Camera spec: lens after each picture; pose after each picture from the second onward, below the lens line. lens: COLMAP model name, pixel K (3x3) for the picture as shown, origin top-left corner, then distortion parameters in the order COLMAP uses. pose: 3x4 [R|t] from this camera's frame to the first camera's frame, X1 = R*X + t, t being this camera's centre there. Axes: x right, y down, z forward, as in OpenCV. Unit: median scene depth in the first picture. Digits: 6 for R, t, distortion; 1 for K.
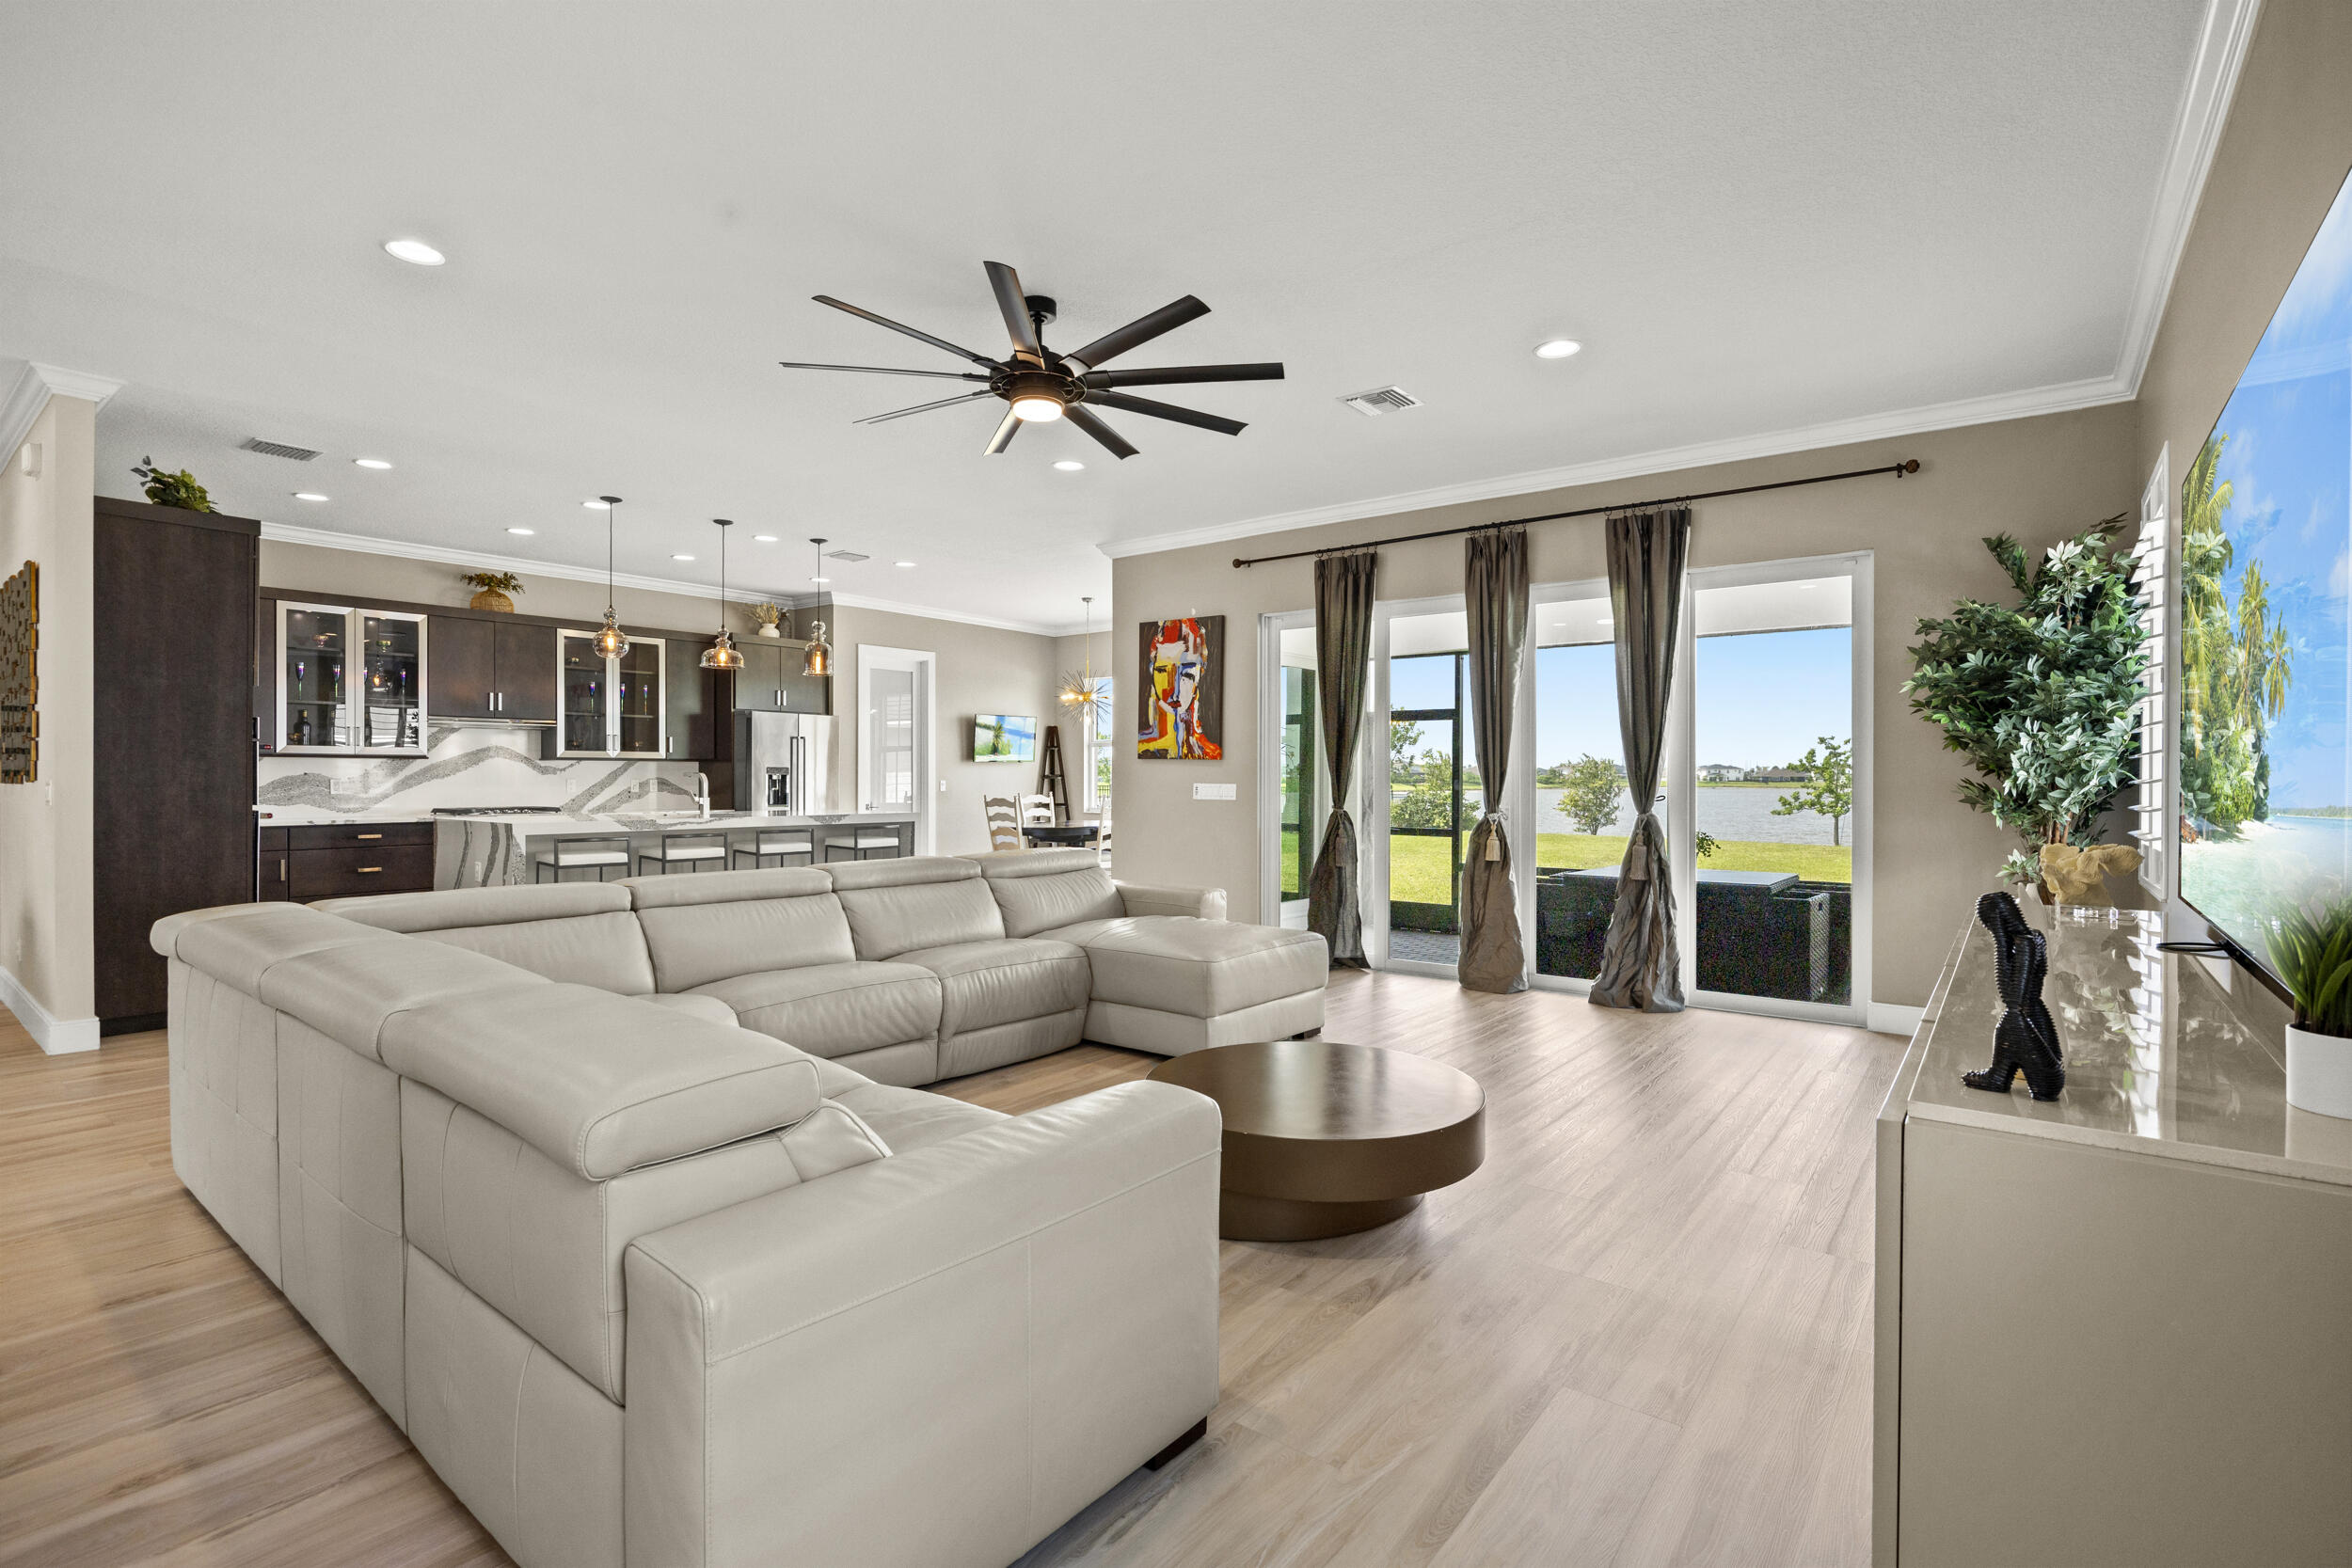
lens RADIAL K [[1082.0, 0, 1173.4], [0, 1082.0, 777.8], [0, 0, 1]] dist [-0.016186, -0.000178]
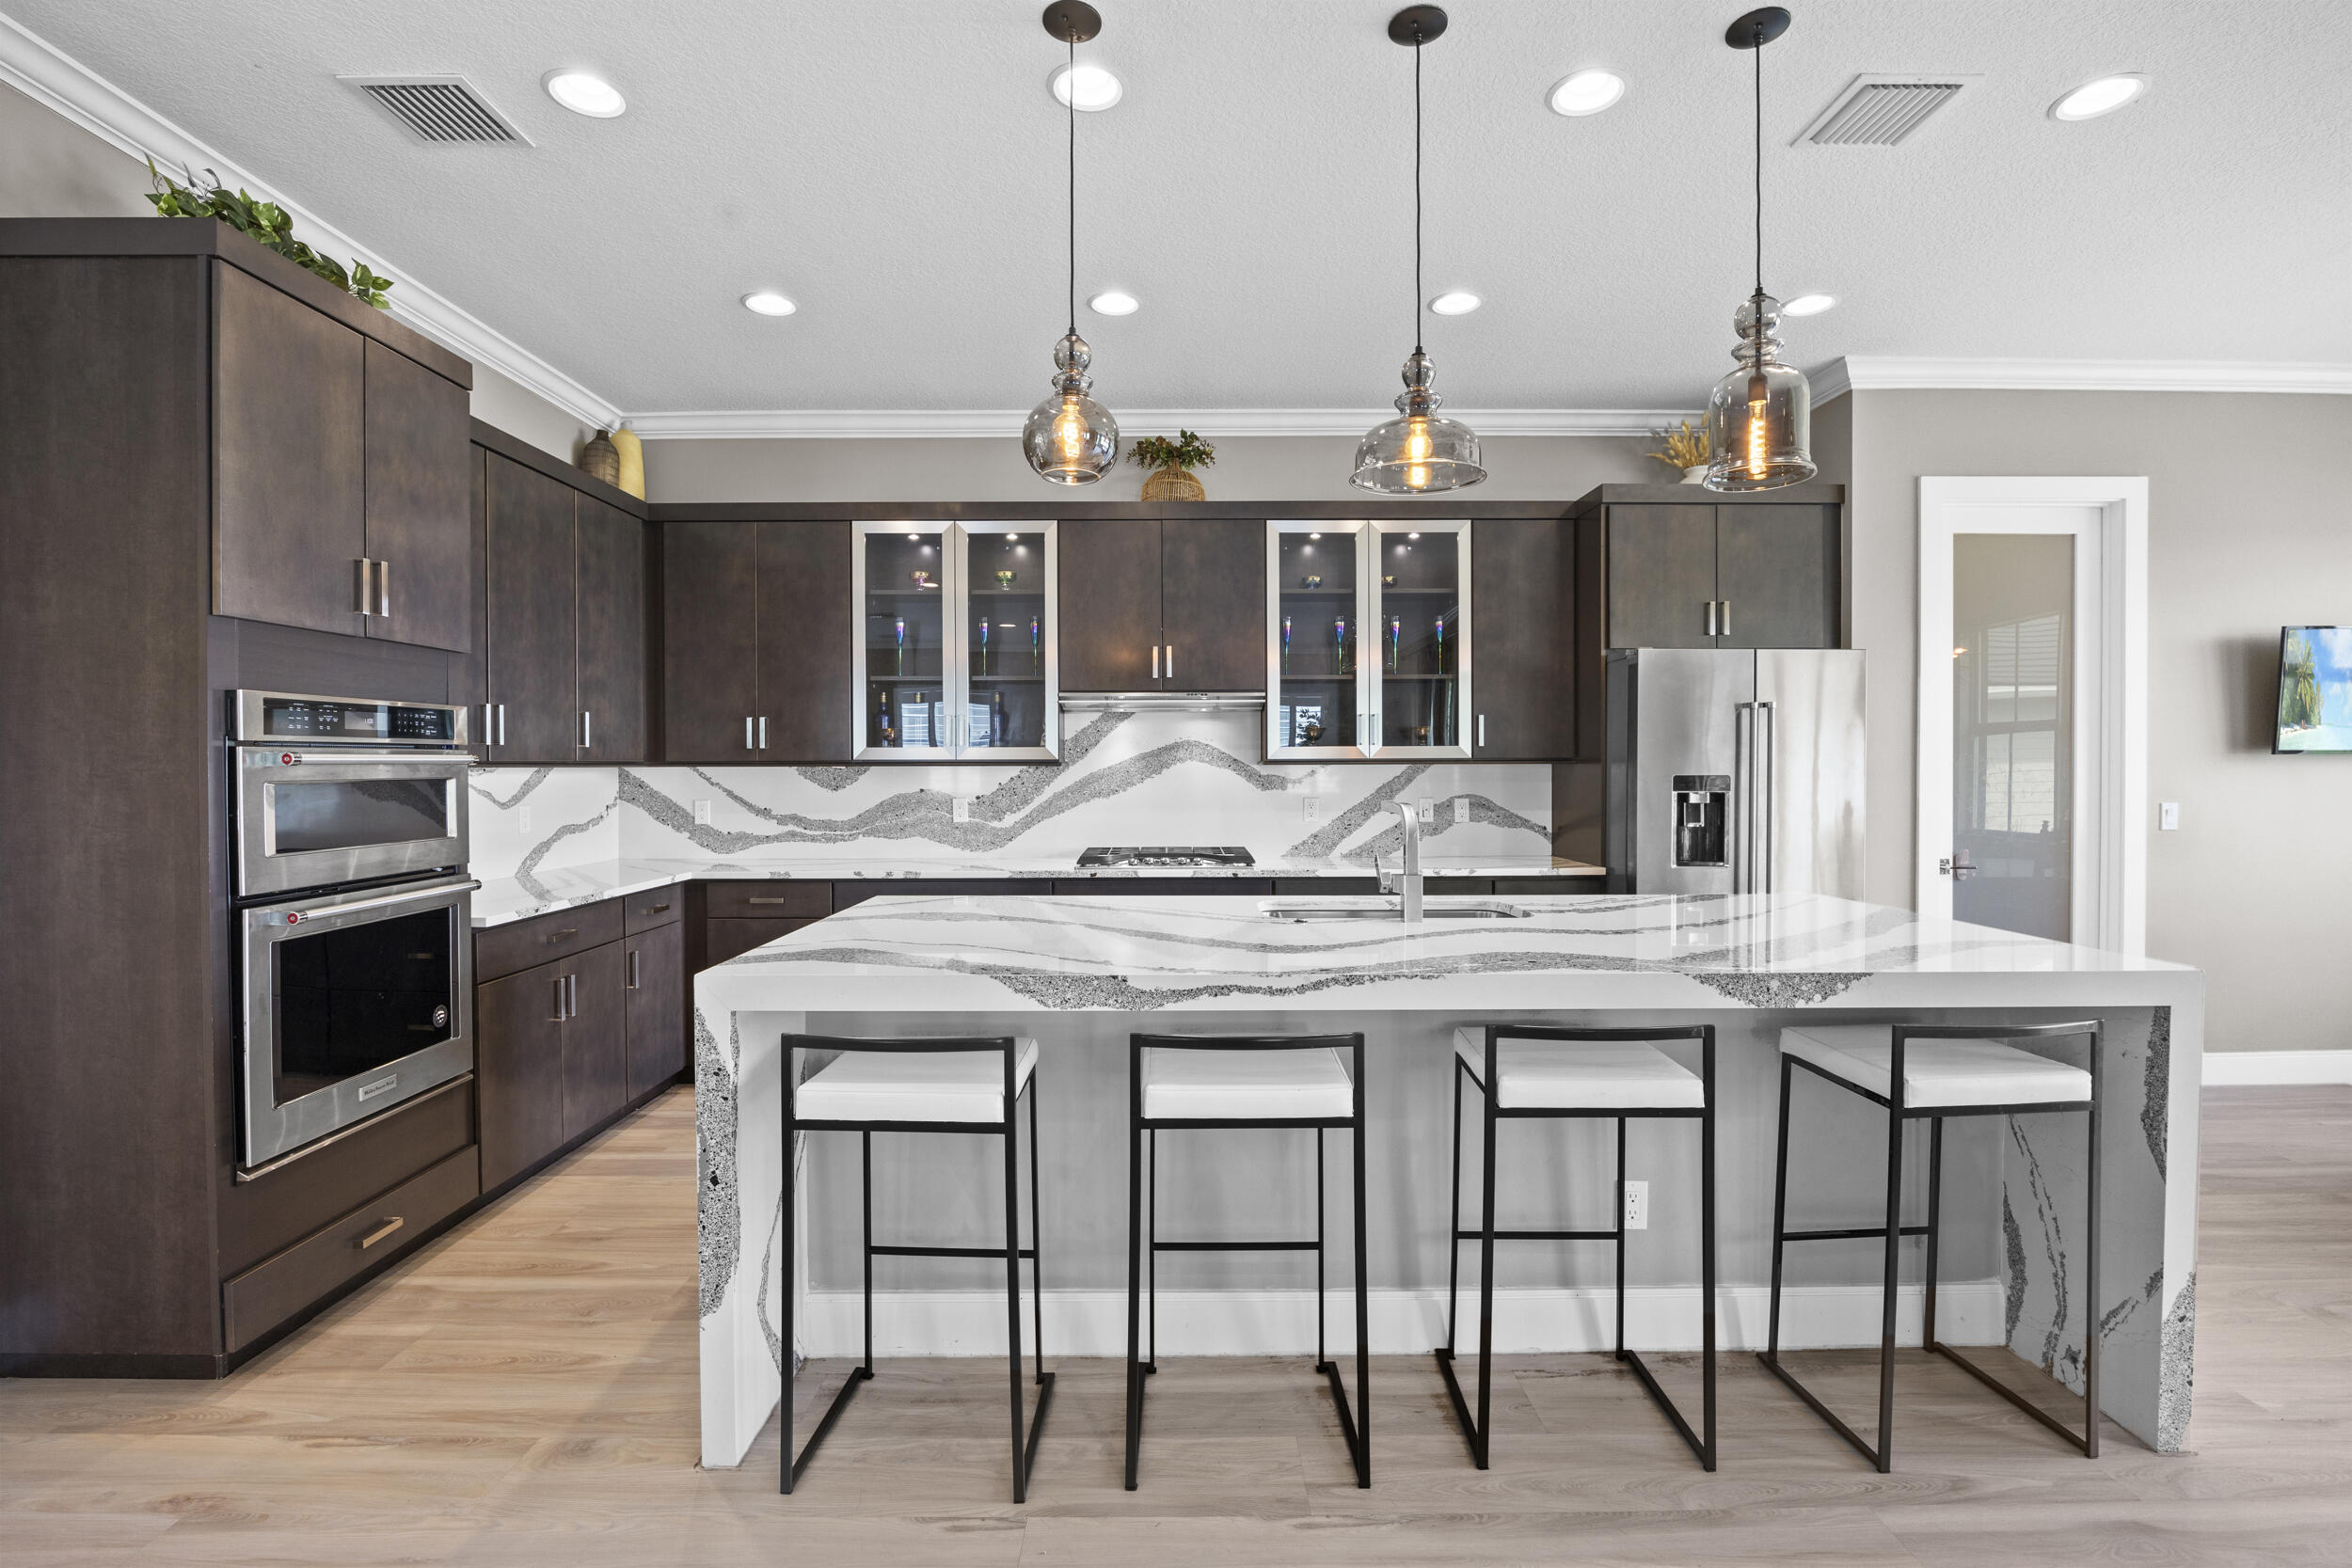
lens RADIAL K [[1082.0, 0, 1173.4], [0, 1082.0, 777.8], [0, 0, 1]] dist [-0.016186, -0.000178]
pose [[0.622670, 0.004934, -0.782469, -0.169488], [0.003283, 0.999955, 0.008918, -0.014076], [0.782477, -0.008121, 0.622626, 0.595946]]
